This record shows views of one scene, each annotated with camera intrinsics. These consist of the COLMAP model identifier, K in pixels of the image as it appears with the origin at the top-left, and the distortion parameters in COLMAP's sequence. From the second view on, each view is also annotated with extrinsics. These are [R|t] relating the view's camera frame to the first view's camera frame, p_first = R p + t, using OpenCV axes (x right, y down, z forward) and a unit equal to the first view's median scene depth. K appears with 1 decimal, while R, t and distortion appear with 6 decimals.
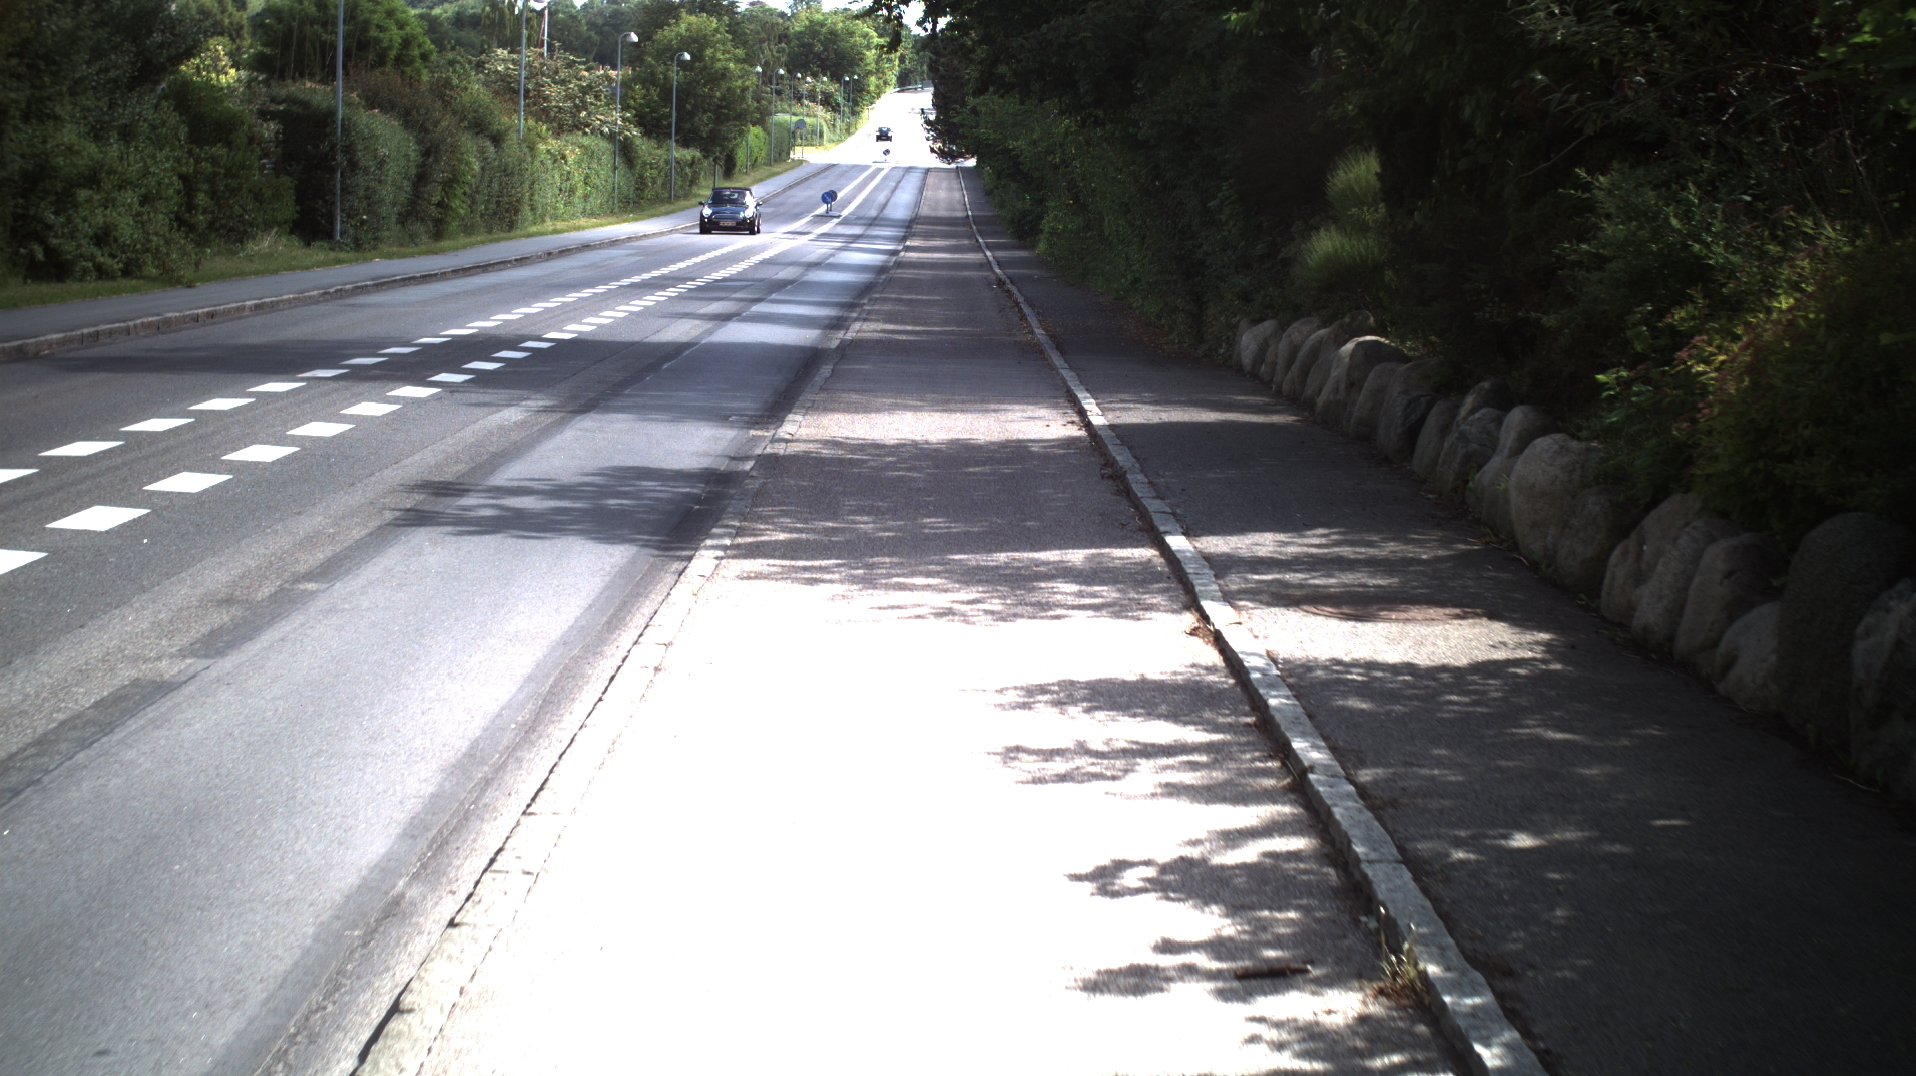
lens RADIAL K [[4108.9, 0, 954.5], [0, 4108.9, 545.3], [0, 0, 1]] dist [-0.310065, 0.000000]
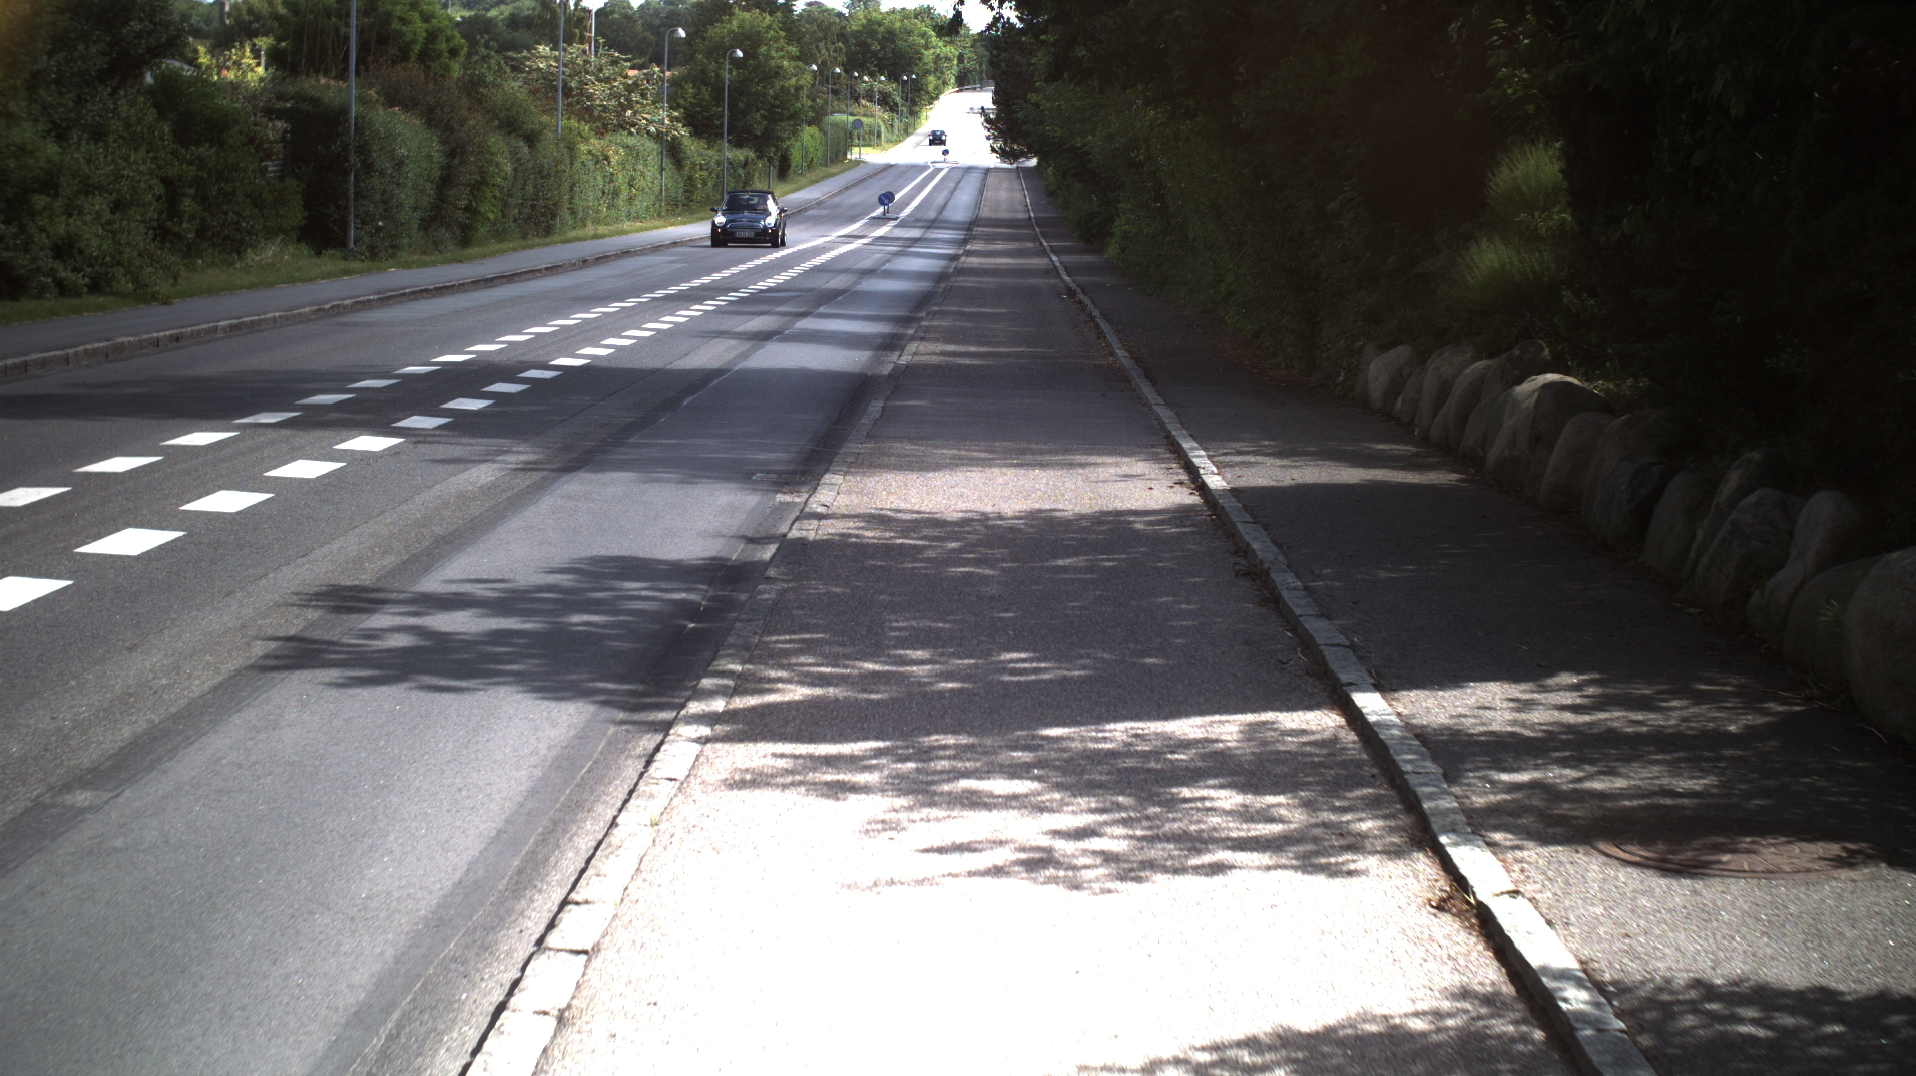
lens RADIAL K [[4108.9, 0, 954.4], [0, 4108.9, 548.0], [0, 0, 1]] dist [-0.310065, 0.000000]
pose [[0.999886, -0.003460, -0.014700, -0.002562], [0.003469, 0.999994, 0.000528, -0.012798], [0.014698, -0.000579, 0.999892, 0.143594]]
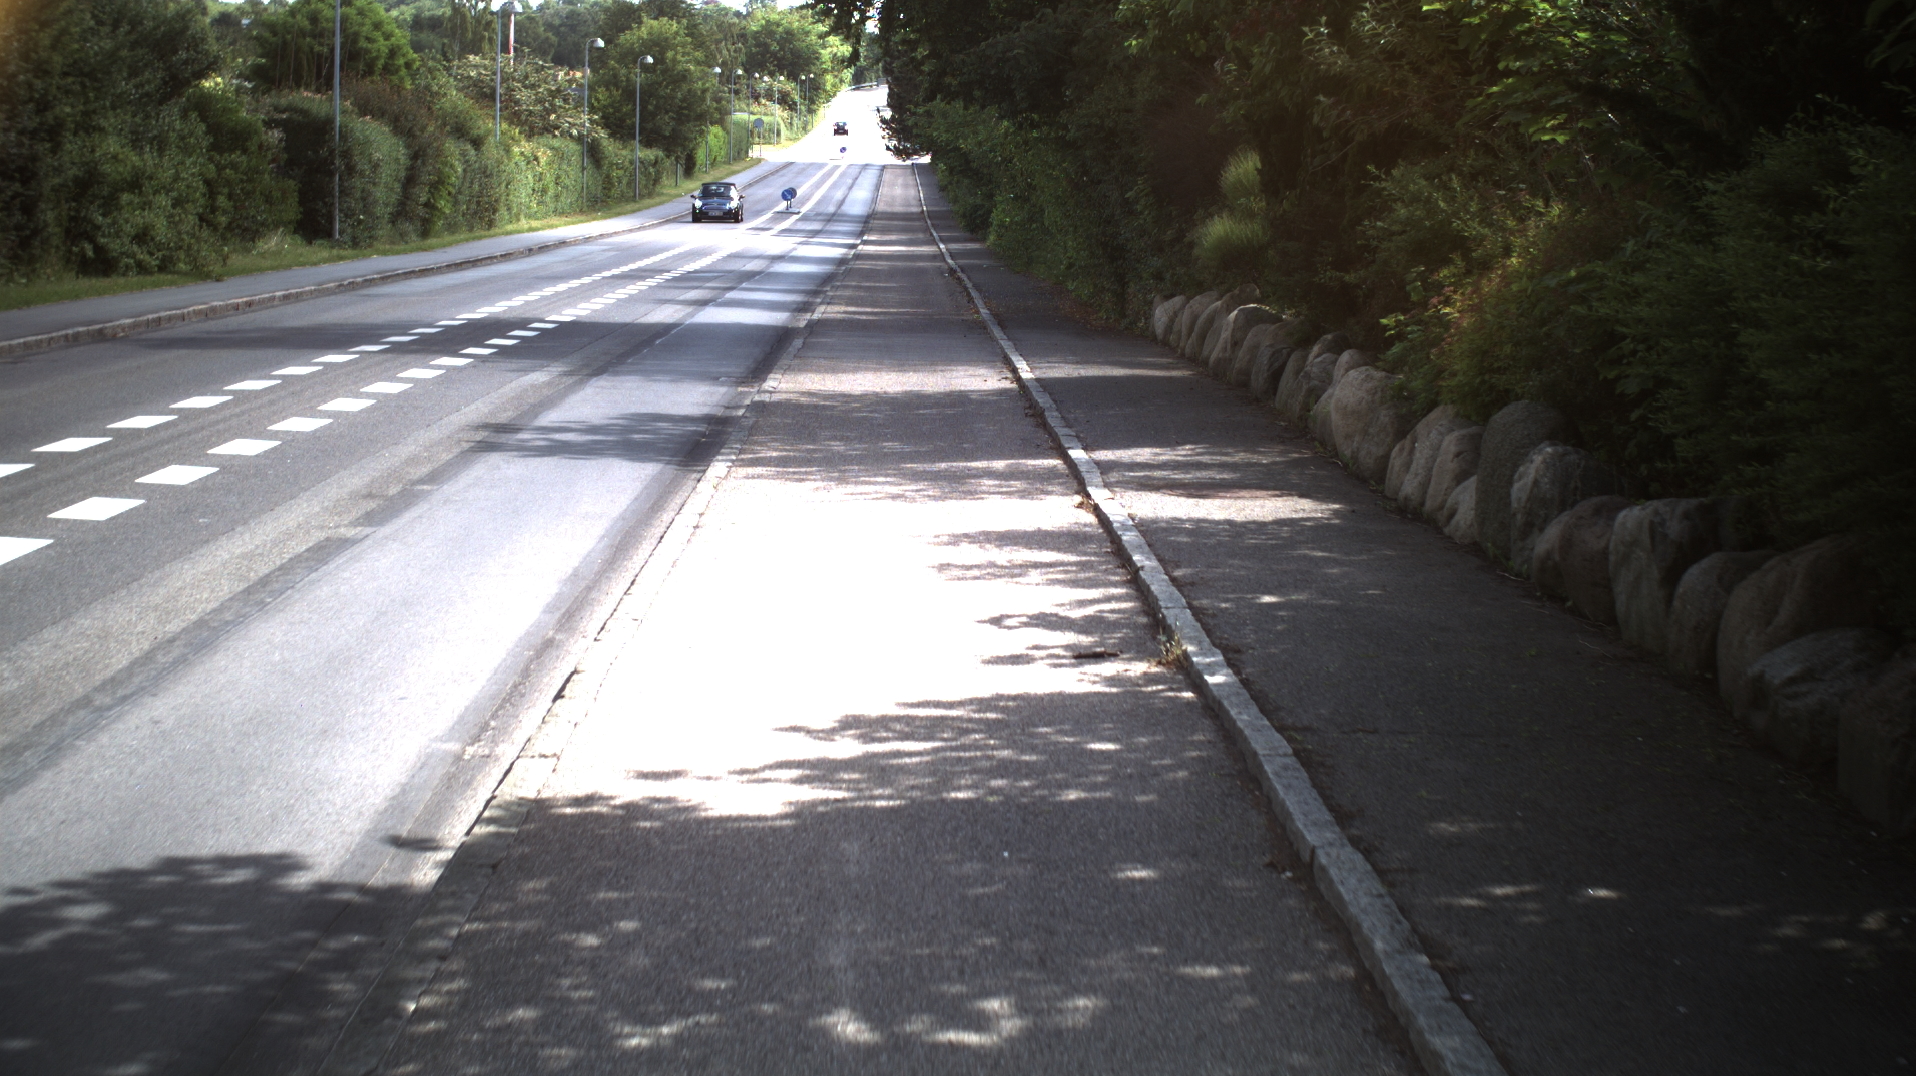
lens RADIAL K [[4108.9, 0, 961.3], [0, 4108.9, 539.0], [0, 0, 1]] dist [-0.310065, 0.000000]
pose [[0.999876, -0.010826, 0.011394, 0.001029], [0.010832, 0.999941, -0.000457, 0.012387], [-0.011388, 0.000580, 0.999935, -0.143850]]
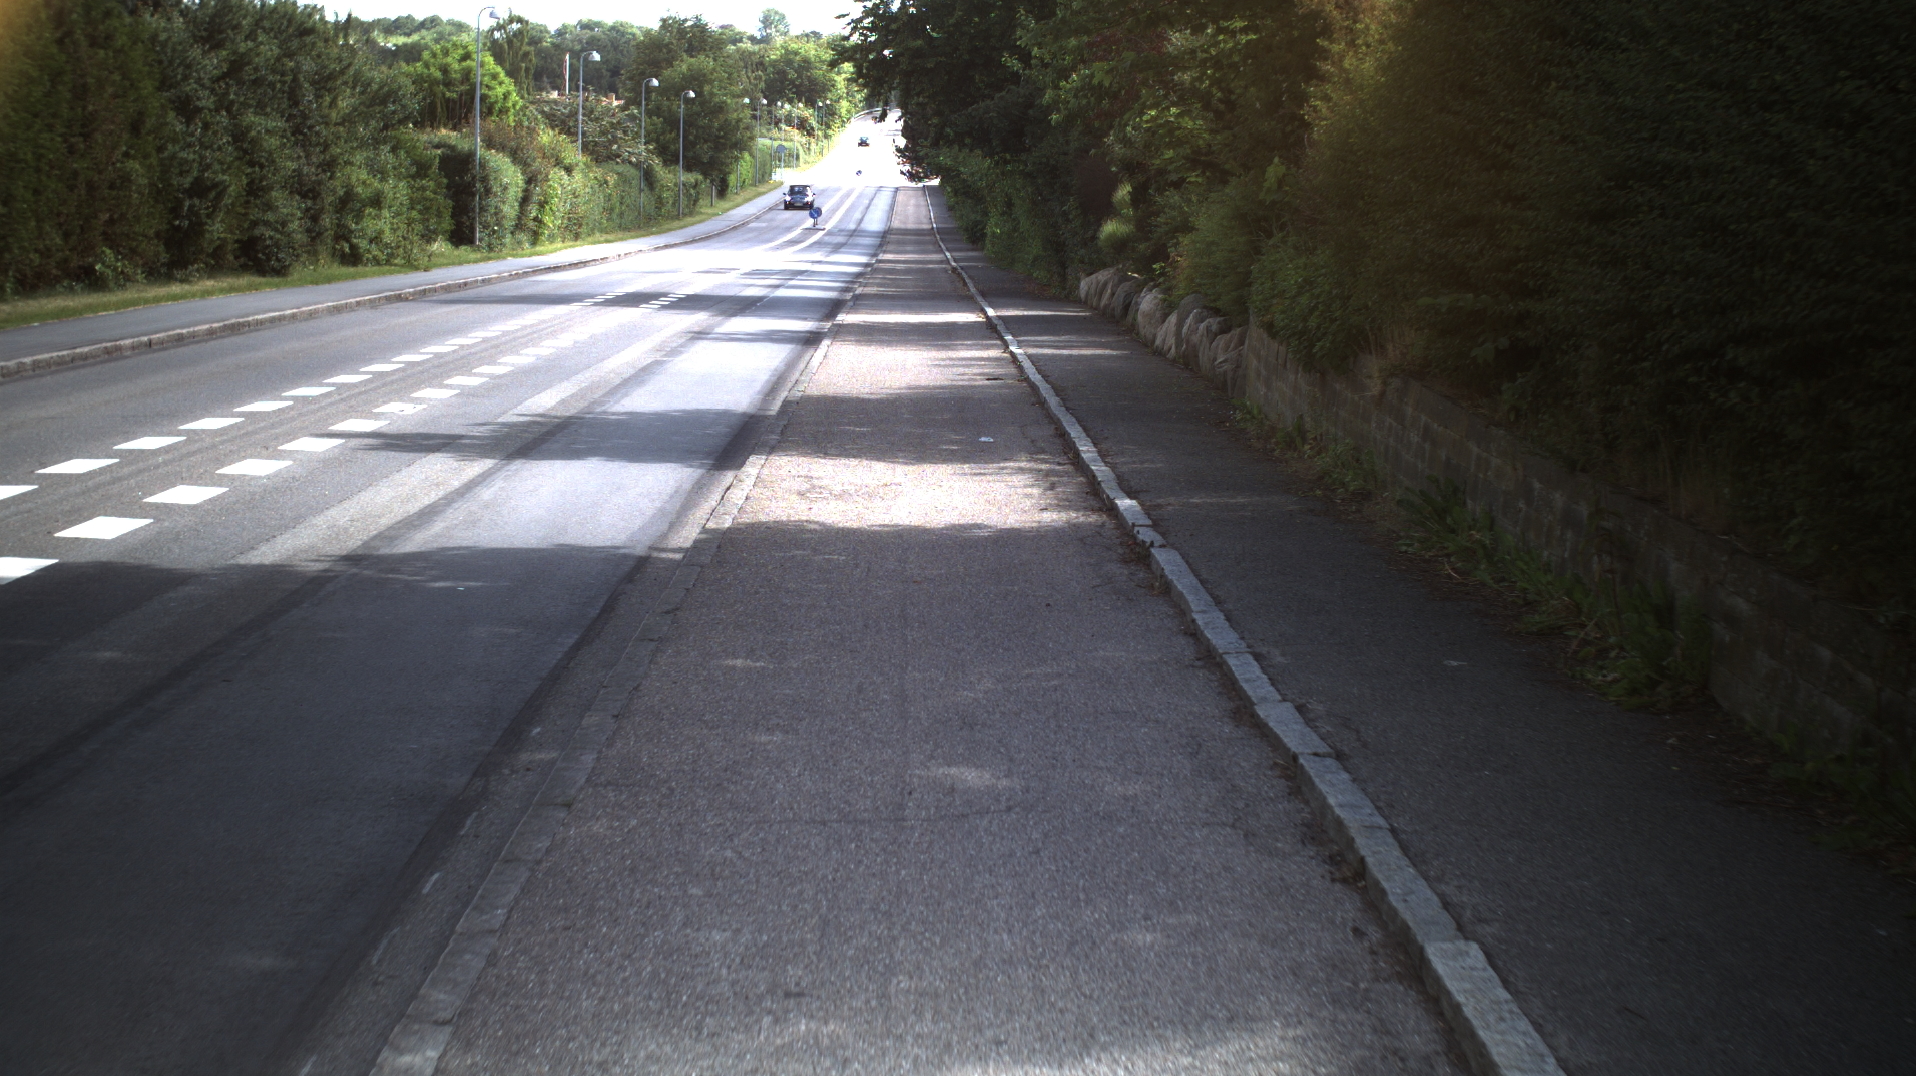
lens RADIAL K [[4106.1, 0, 954.8], [0, 4106.1, 532.6], [0, 0, 1]] dist [-0.336739, 0.000000]
pose [[0.999916, -0.010778, 0.007134, 0.000733], [0.010830, 0.999915, -0.007219, 0.064296], [-0.007056, 0.007296, 0.999948, -0.719733]]
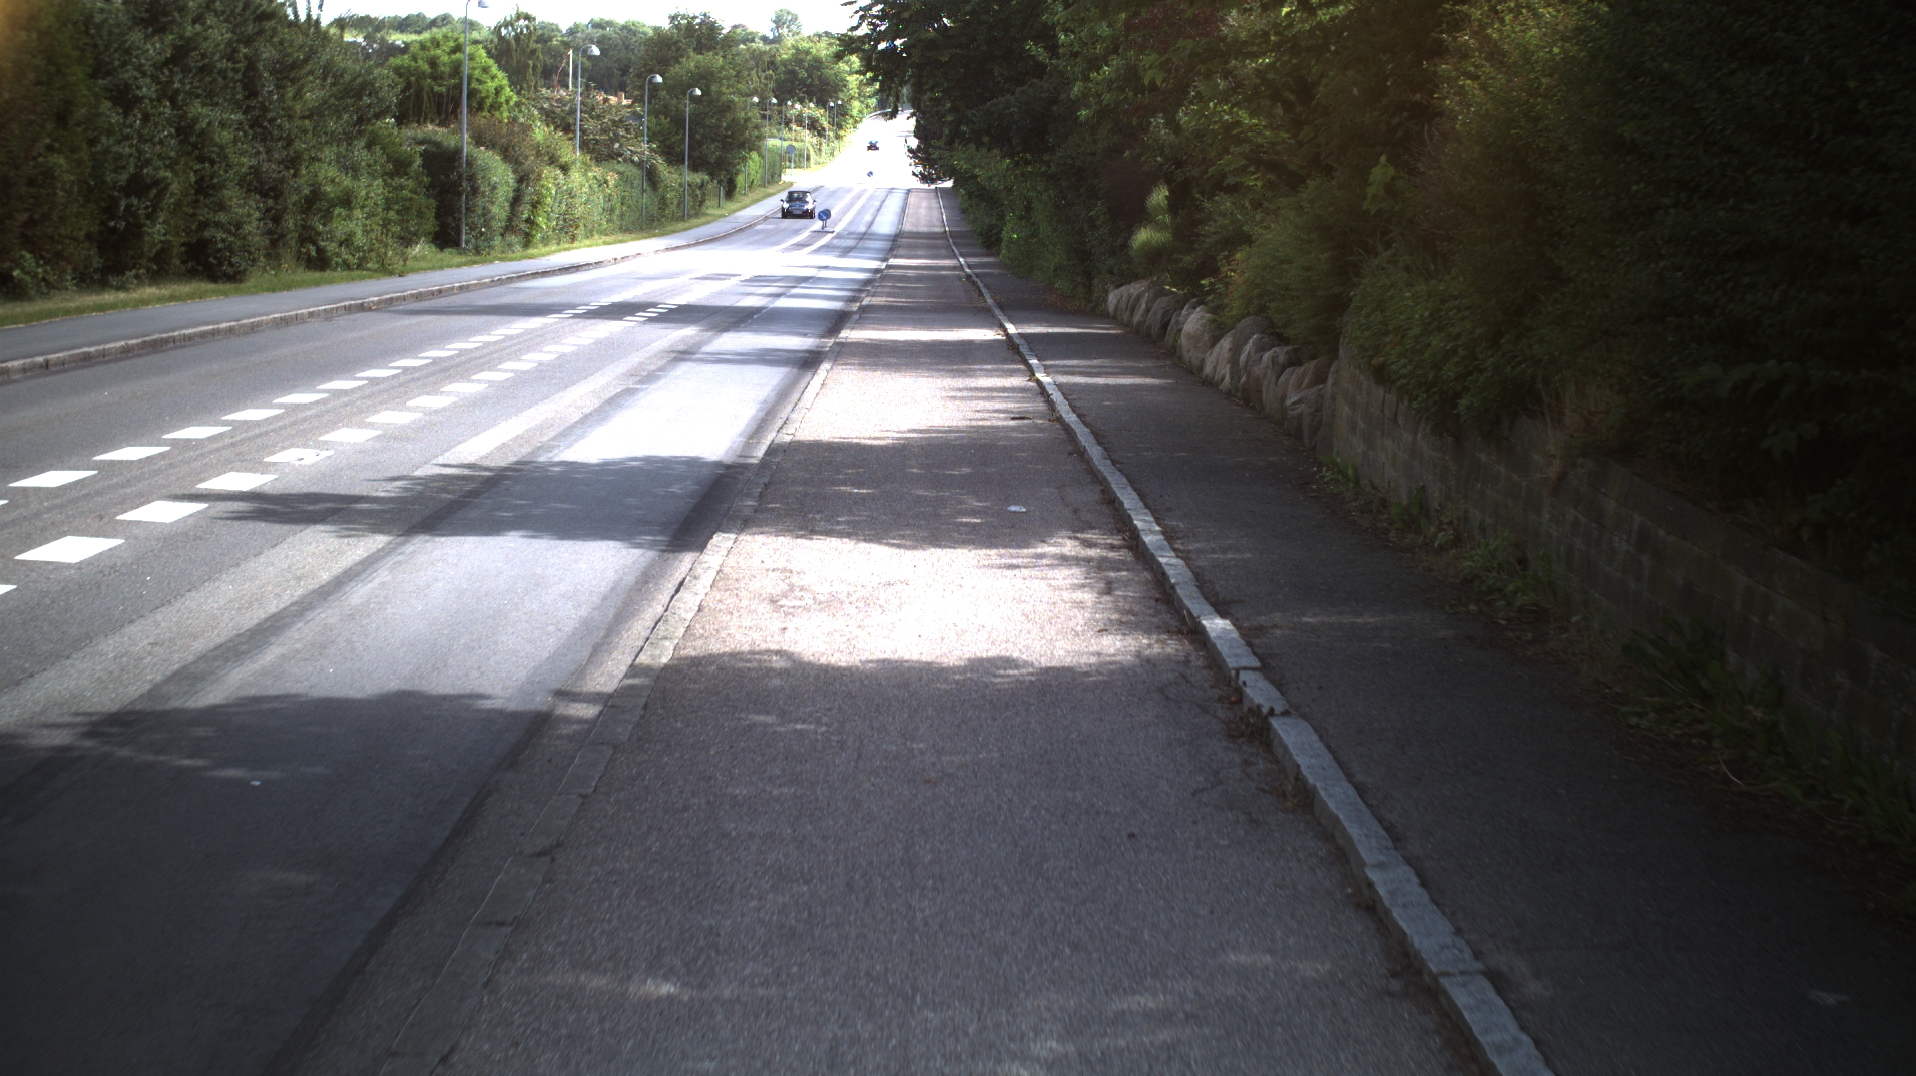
lens RADIAL K [[4107.3, 0, 949.4], [0, 4107.3, 535.0], [0, 0, 1]] dist [-0.339755, 0.000000]
pose [[0.999986, -0.004069, 0.003447, 0.000219], [0.004094, 0.999966, -0.007221, 0.050954], [-0.003417, 0.007235, 0.999968, -0.575811]]
